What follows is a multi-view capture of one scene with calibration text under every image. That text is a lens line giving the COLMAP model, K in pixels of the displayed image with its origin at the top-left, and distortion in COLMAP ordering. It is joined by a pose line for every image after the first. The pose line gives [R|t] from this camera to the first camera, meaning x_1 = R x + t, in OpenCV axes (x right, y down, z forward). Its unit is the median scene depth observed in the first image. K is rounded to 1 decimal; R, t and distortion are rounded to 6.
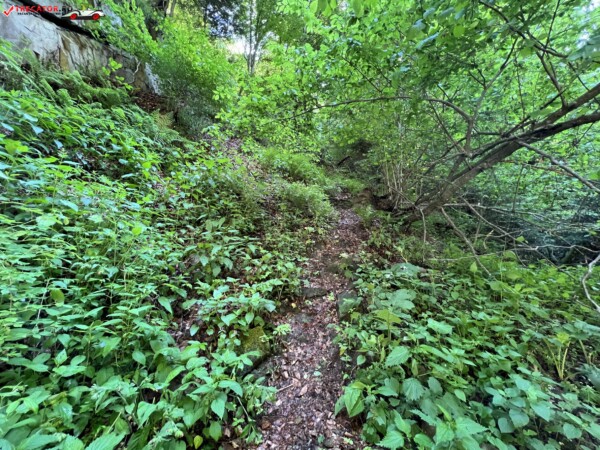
lens RADIAL K [[239.1, 0, 300.4], [0, 239.1, 226.4], [0, 0, 1]] dist [-0.000868, -0.000416]
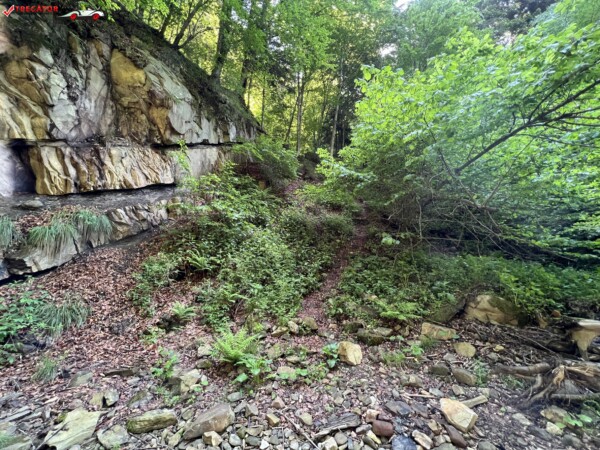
lens RADIAL K [[239.1, 0, 300.4], [0, 239.1, 226.4], [0, 0, 1]] dist [-0.000868, -0.000416]
pose [[0.977485, -0.040301, -0.207121, 0.158110], [0.041005, 0.999159, -0.000894, -0.131833], [0.206983, -0.007619, 0.978315, -1.184392]]
